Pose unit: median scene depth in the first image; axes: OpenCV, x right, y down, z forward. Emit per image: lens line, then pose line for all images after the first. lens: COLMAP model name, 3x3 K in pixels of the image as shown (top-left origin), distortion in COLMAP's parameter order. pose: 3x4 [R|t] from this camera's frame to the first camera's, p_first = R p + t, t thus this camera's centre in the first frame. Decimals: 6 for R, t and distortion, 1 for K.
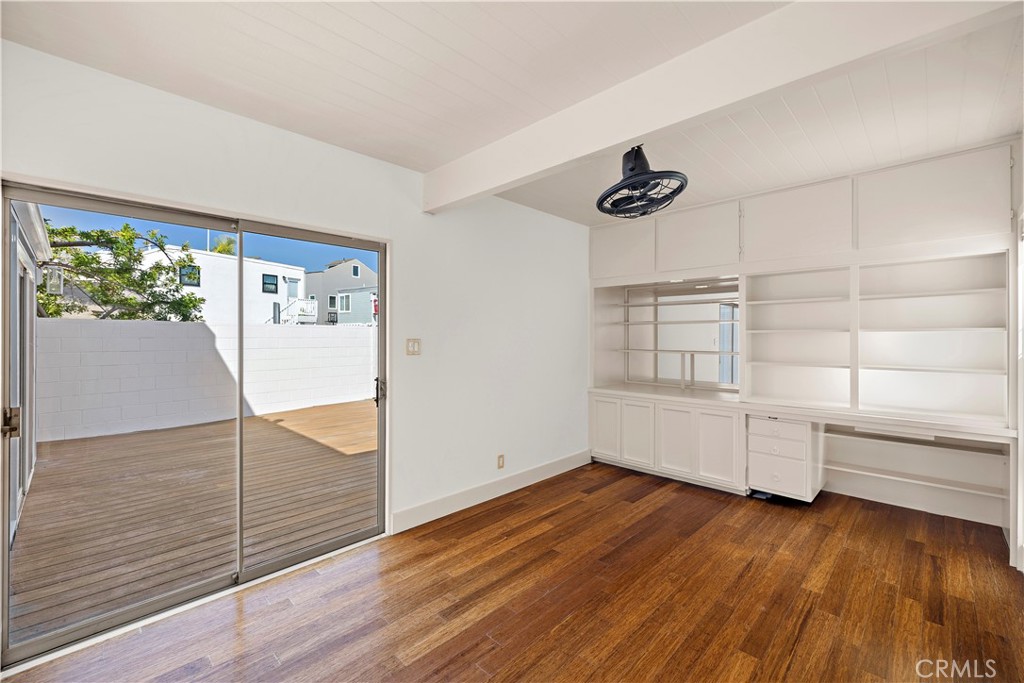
lens RADIAL K [[433.2, 0, 513.7], [0, 433.2, 338.4], [0, 0, 1]] dist [0.001229, 0.000643]
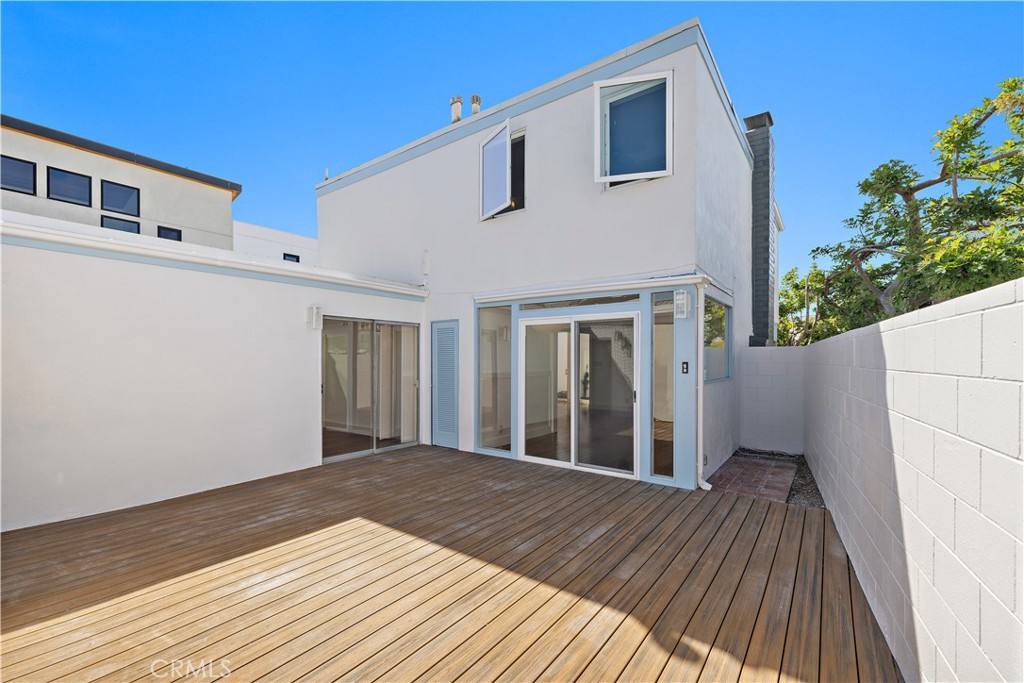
lens RADIAL K [[433.2, 0, 505.8], [0, 433.2, 365.1], [0, 0, 1]] dist [0.001229, 0.000643]
pose [[-0.992733, -0.001521, -0.120328, -0.811899], [-0.002896, 0.999932, 0.011259, -0.012109], [0.120303, 0.011526, -0.992670, 2.741346]]
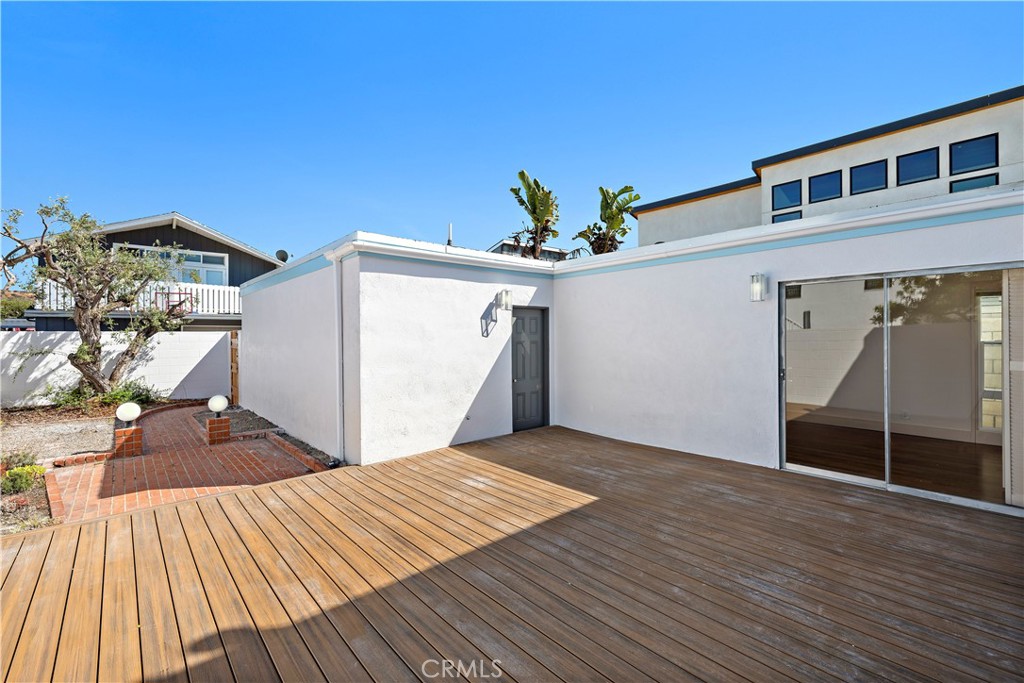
lens RADIAL K [[433.2, 0, 512.7], [0, 433.2, 334.4], [0, 0, 1]] dist [0.001229, 0.000643]
pose [[0.064346, 0.002636, 0.997924, -1.728079], [0.003498, 0.999990, -0.002867, -0.020348], [-0.997922, 0.003675, 0.064336, 1.686130]]
